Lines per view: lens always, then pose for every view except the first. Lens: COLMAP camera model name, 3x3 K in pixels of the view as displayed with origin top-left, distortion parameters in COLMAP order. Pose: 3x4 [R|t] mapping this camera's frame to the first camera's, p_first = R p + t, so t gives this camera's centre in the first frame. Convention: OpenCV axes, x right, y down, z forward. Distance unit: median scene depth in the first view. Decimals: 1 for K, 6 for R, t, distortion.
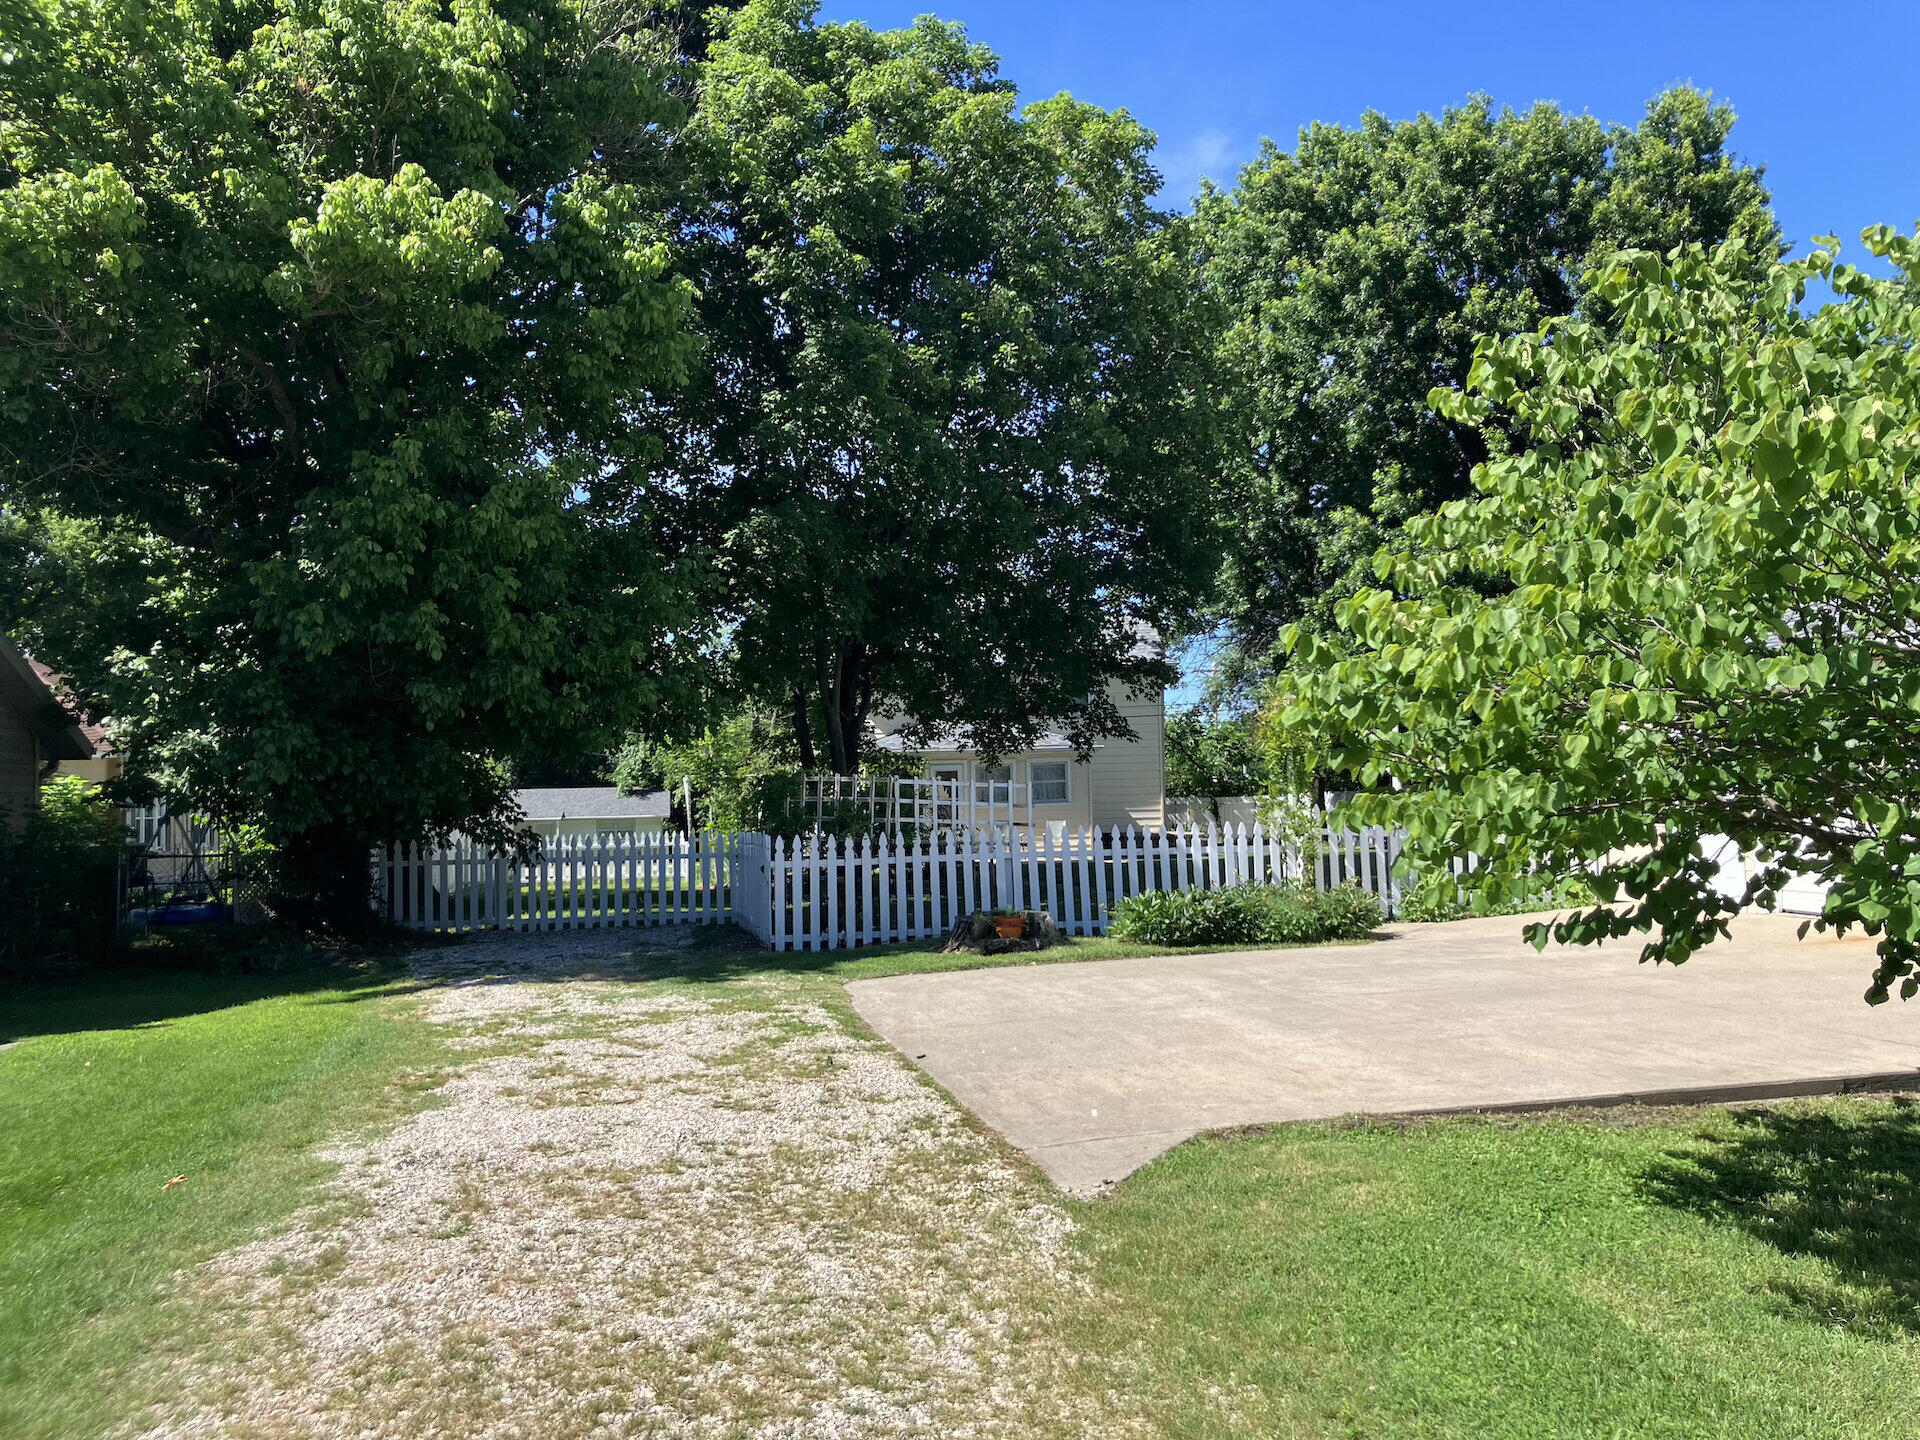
lens RADIAL K [[1546.2, 0, 1003.3], [0, 1546.2, 721.8], [0, 0, 1]] dist [0.001591, 0.003770]
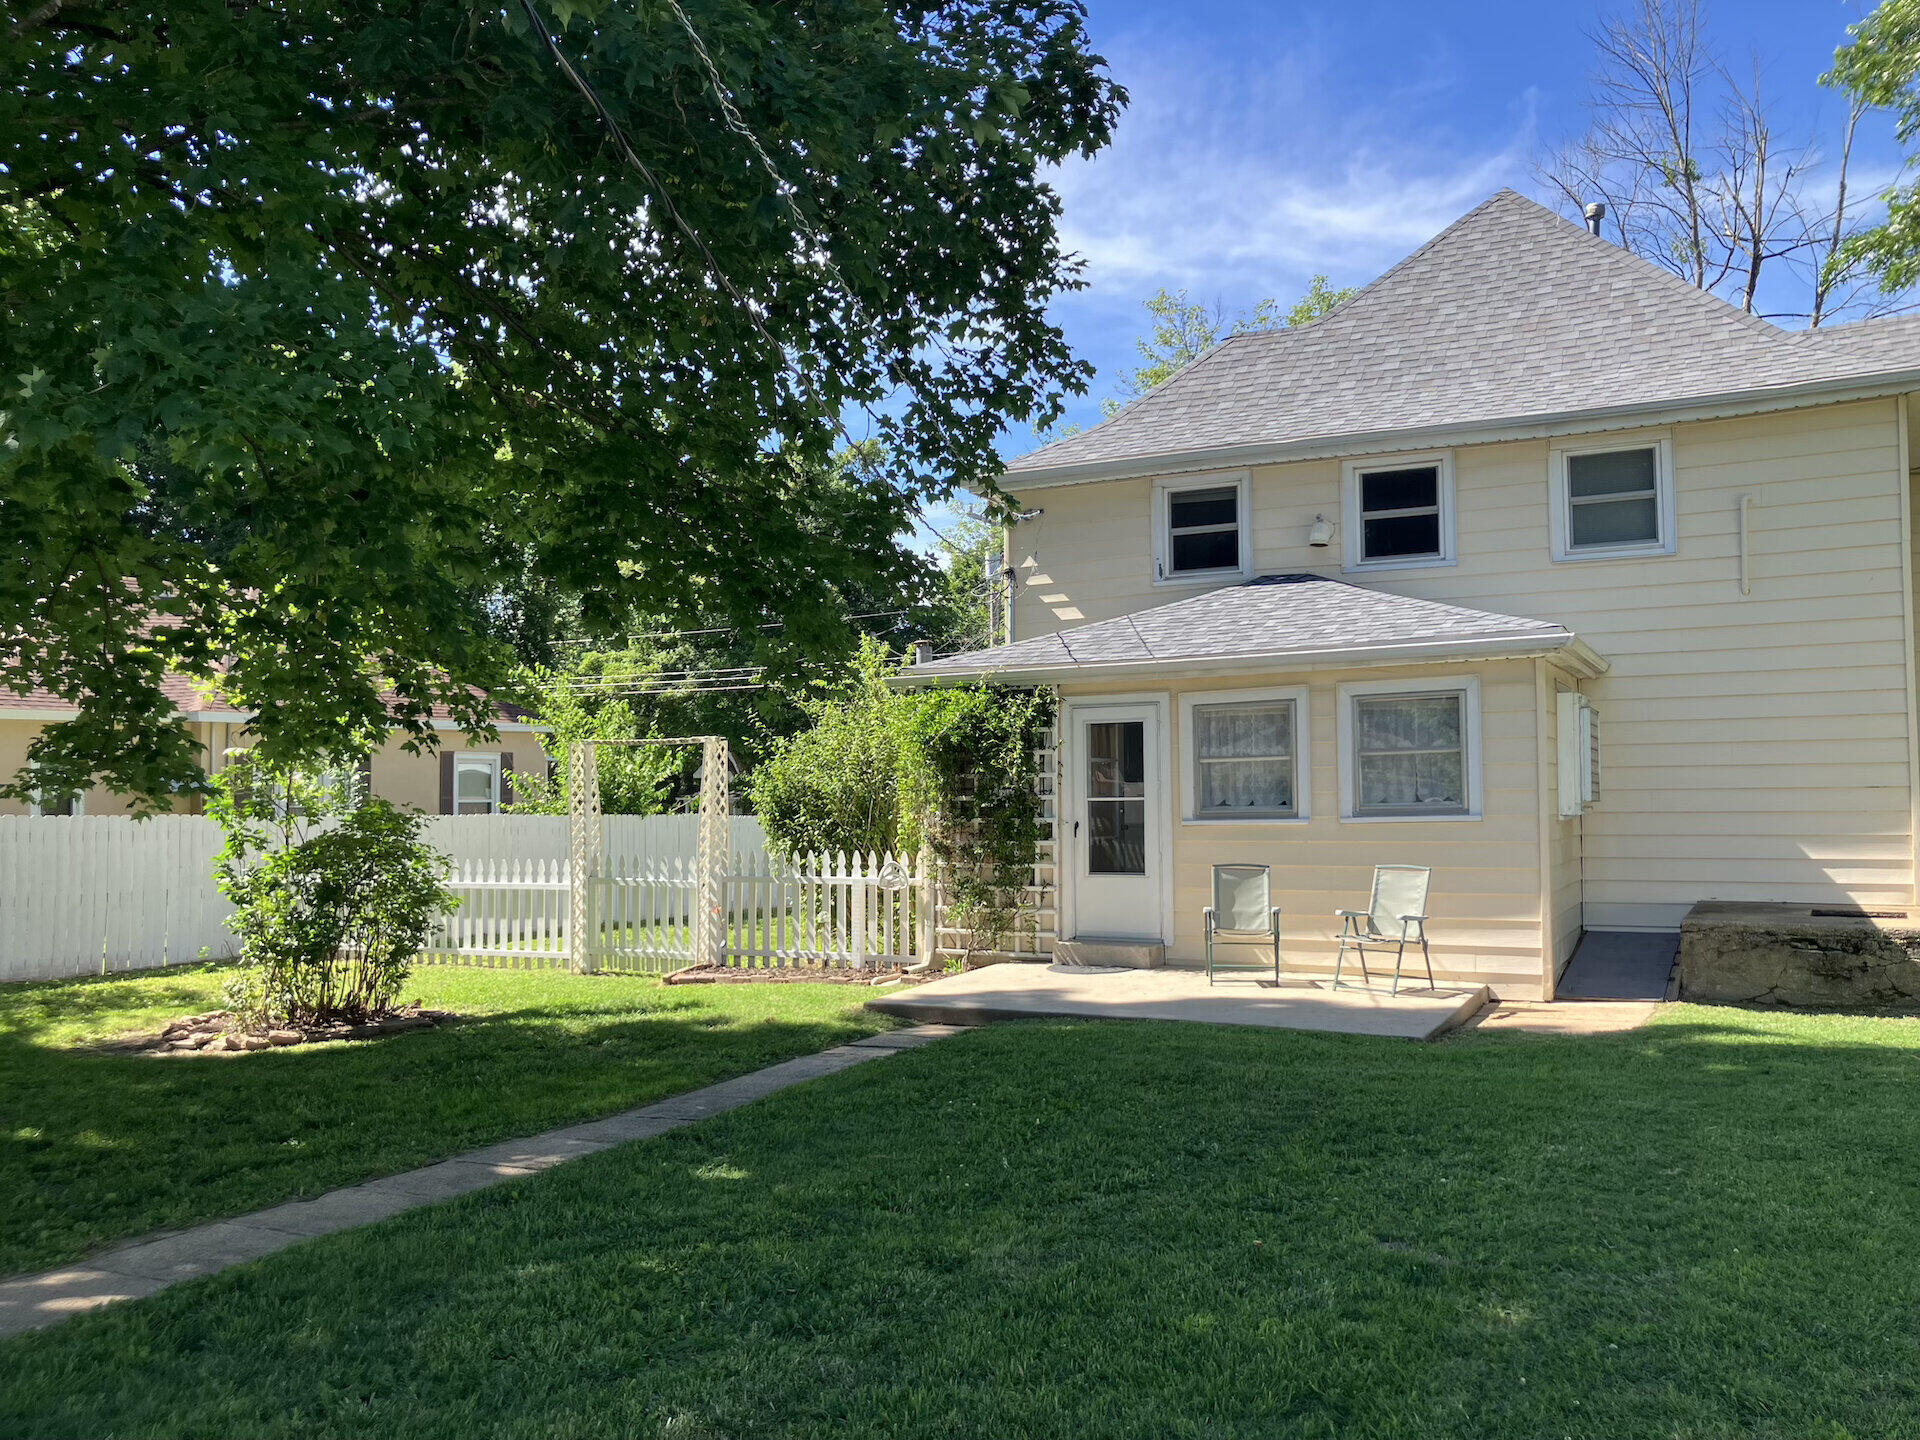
lens RADIAL K [[1546.2, 0, 1003.3], [0, 1546.2, 721.8], [0, 0, 1]] dist [0.001591, 0.003770]
pose [[0.769323, -0.019711, -0.638556, 0.186675], [0.026846, 0.999638, 0.001486, 0.031889], [0.638296, -0.018286, 0.769574, 0.734795]]
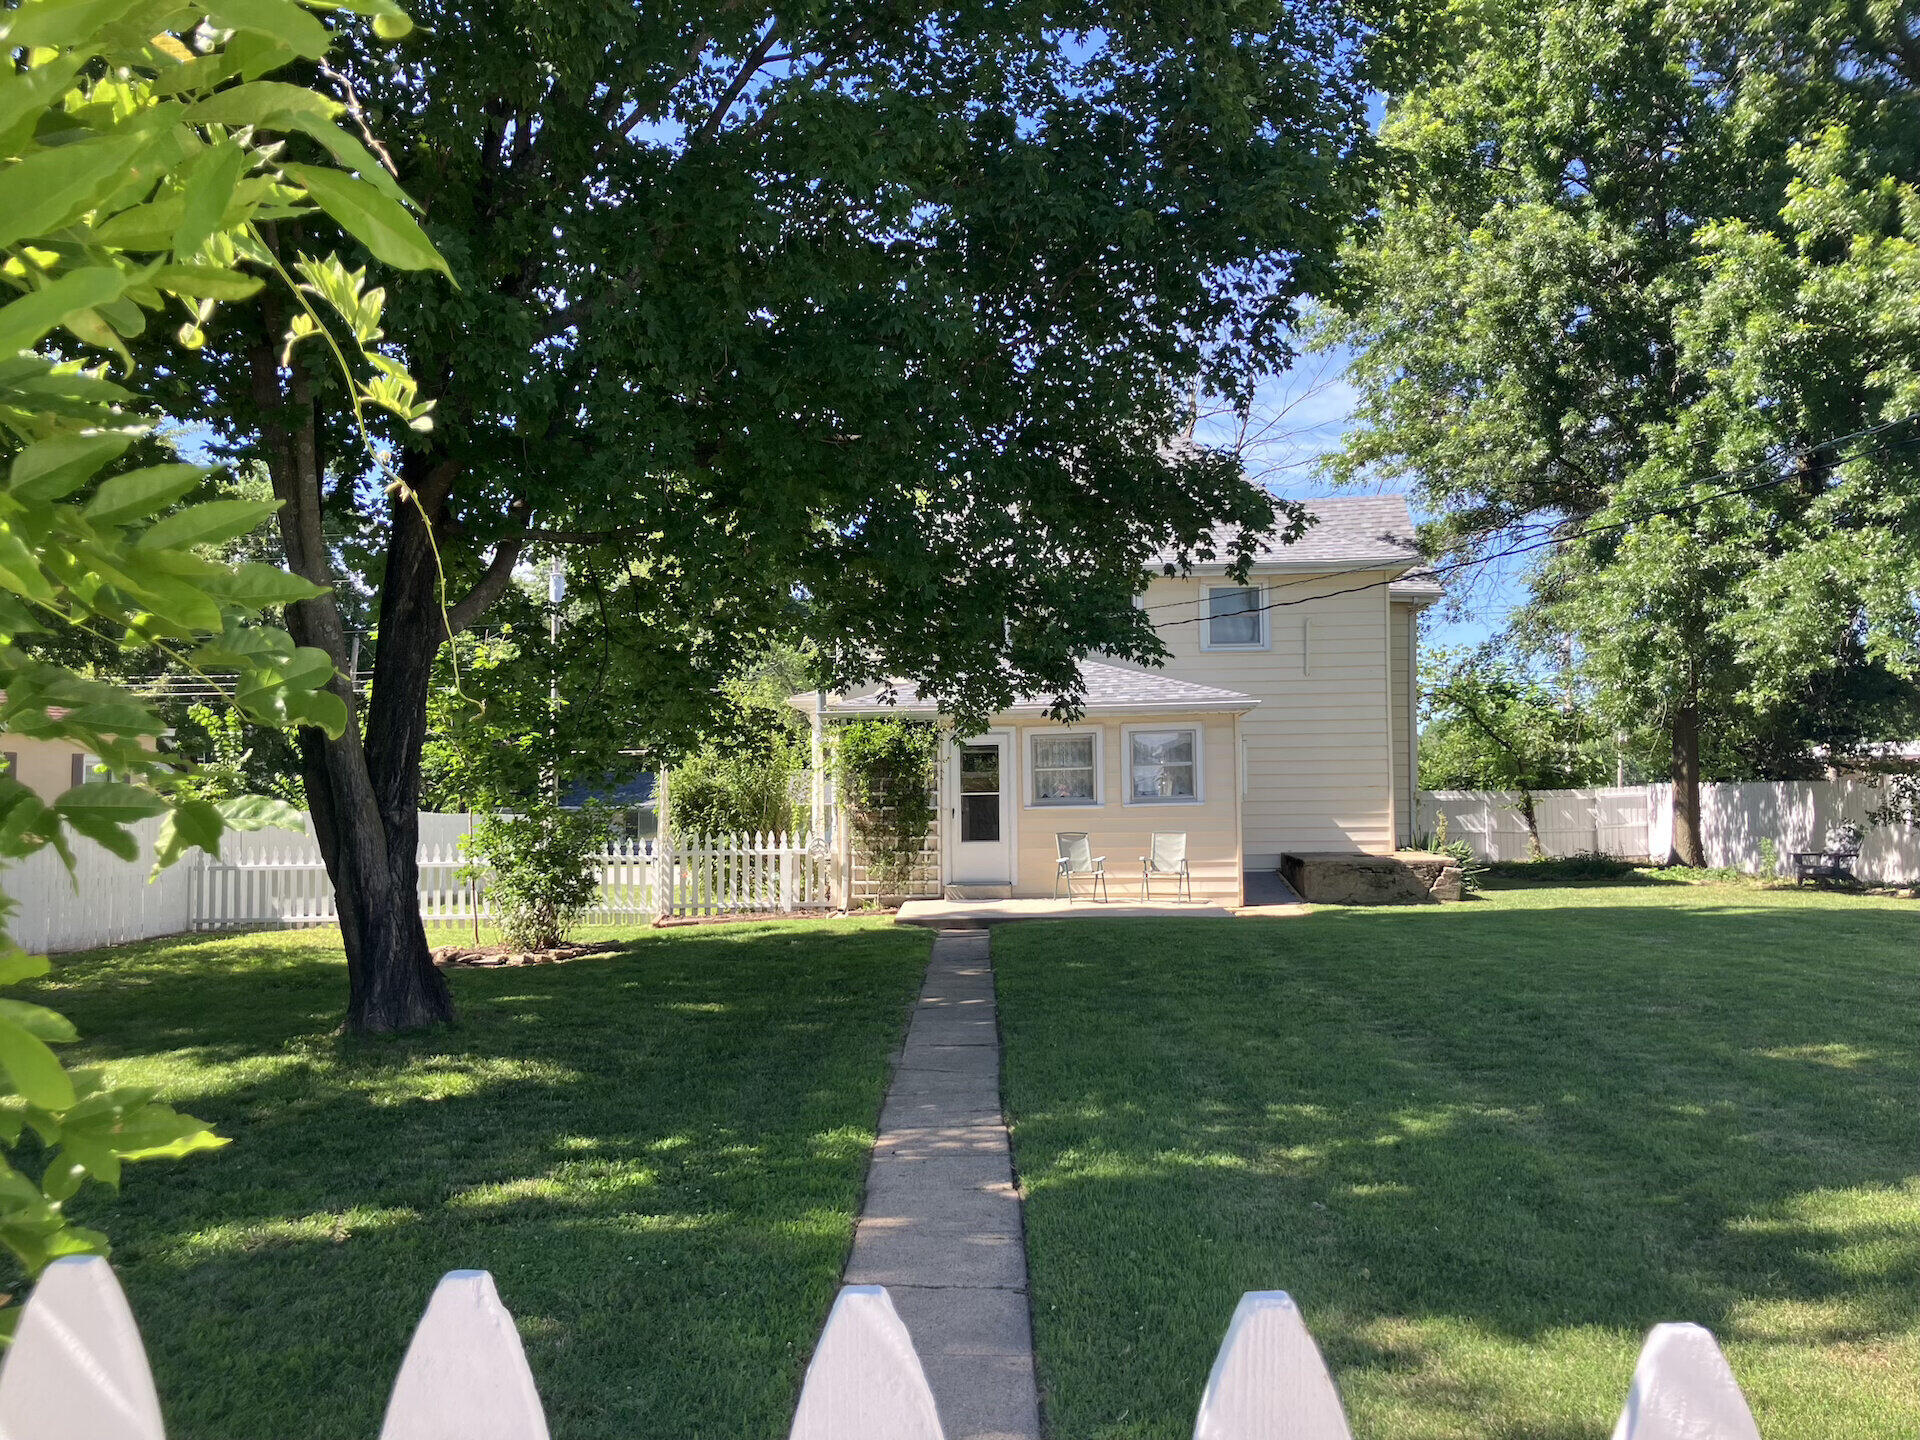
lens RADIAL K [[1546.2, 0, 1003.3], [0, 1546.2, 721.8], [0, 0, 1]] dist [0.001591, 0.003770]
pose [[0.971444, -0.003412, -0.237245, 0.113115], [0.005643, 0.999946, 0.008724, 0.018843], [0.237202, -0.009814, 0.971411, 0.459484]]
